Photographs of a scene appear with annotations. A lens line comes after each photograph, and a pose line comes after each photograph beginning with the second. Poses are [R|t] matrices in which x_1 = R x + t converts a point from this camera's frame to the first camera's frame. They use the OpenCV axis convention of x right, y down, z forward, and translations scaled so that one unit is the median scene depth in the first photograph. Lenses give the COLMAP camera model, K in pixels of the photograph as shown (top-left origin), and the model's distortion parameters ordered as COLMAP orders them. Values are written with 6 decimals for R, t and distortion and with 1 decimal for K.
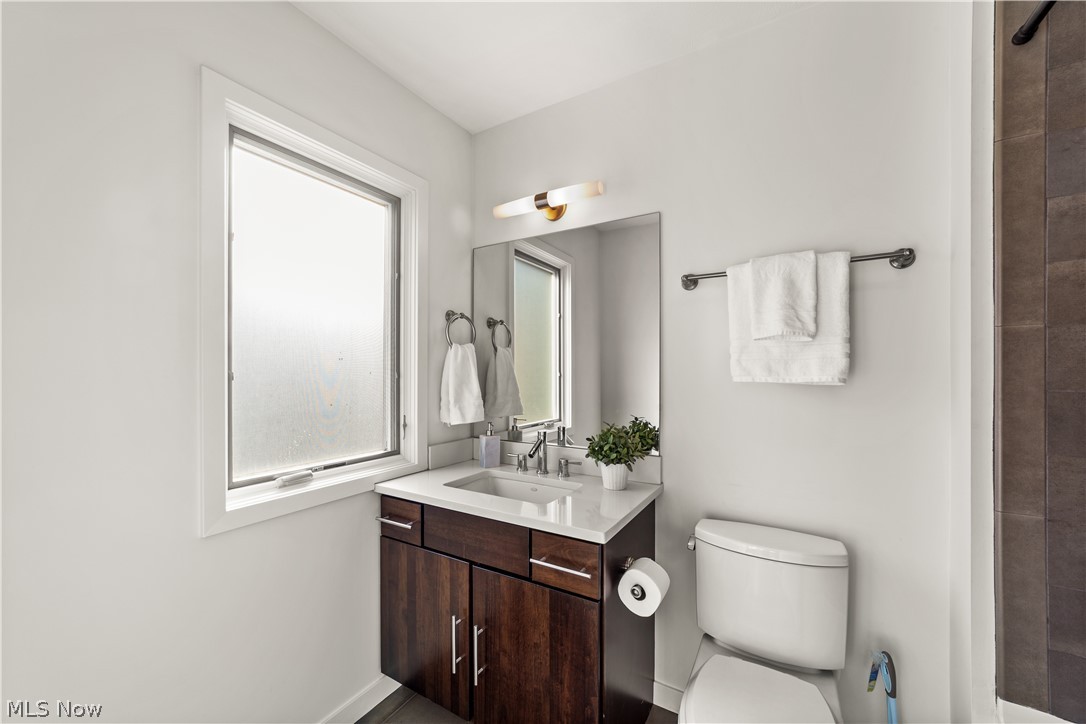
lens RADIAL K [[417.4, 0, 541.7], [0, 417.4, 369.0], [0, 0, 1]] dist [-0.015272, 0.006532]
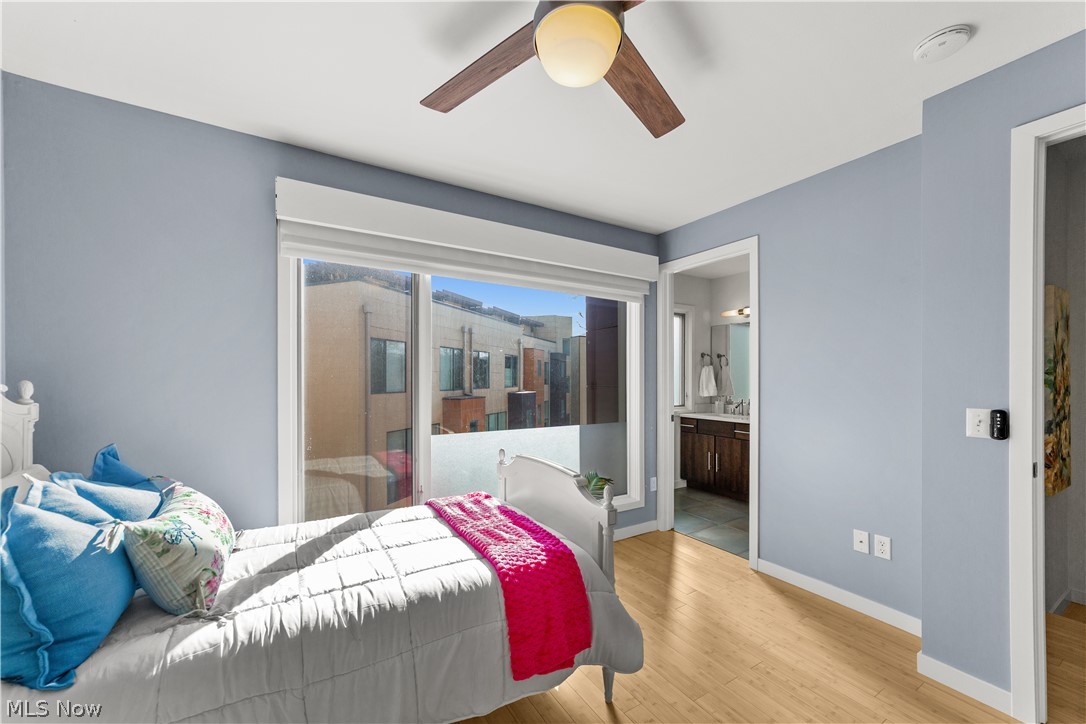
lens RADIAL K [[417.4, 0, 545.4], [0, 417.4, 382.0], [0, 0, 1]] dist [-0.015272, 0.006532]
pose [[0.885493, 0.002857, -0.464643, 0.122795], [0.000311, 0.999977, 0.006742, 0.022643], [0.464652, -0.006114, 0.885472, -1.830750]]
